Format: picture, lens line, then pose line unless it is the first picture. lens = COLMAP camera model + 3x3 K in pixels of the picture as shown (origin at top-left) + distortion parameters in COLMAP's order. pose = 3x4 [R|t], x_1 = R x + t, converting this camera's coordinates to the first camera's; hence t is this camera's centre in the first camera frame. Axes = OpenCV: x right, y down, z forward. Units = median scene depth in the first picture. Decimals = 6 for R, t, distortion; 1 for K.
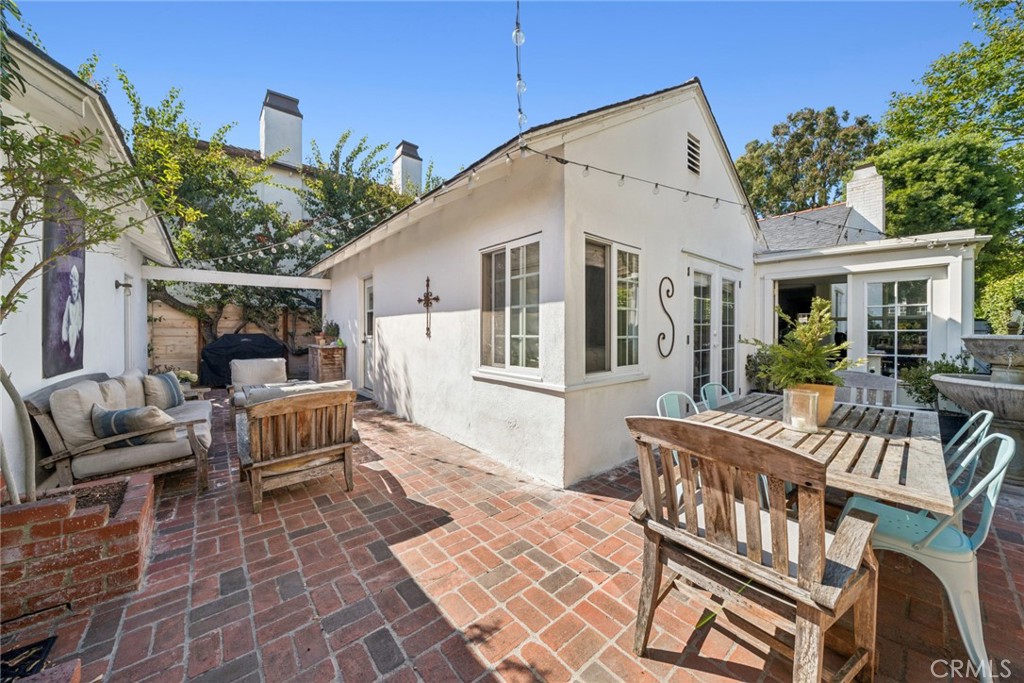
lens RADIAL K [[359.0, 0, 510.4], [0, 359.0, 335.8], [0, 0, 1]] dist [-0.002384, -0.000059]
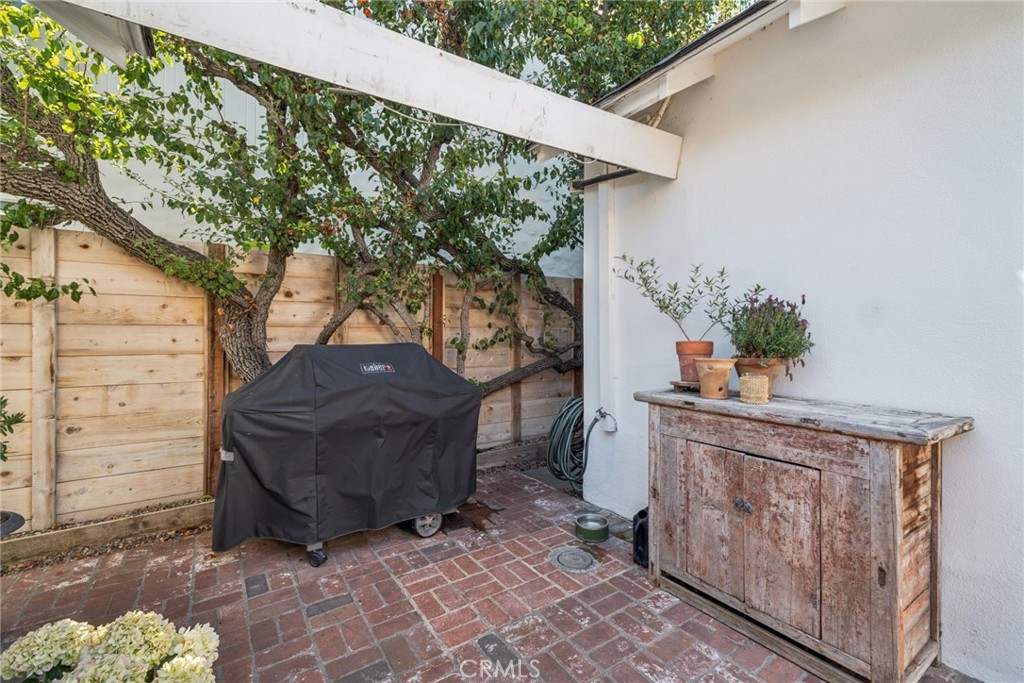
lens RADIAL K [[461.9, 0, 519.5], [0, 461.9, 335.9], [0, 0, 1]] dist [0.001063, -0.000012]
pose [[0.992422, -0.000151, -0.122875, -0.574584], [-0.001929, 0.999857, -0.016804, -0.007381], [0.122860, 0.016914, 0.992280, 0.658709]]
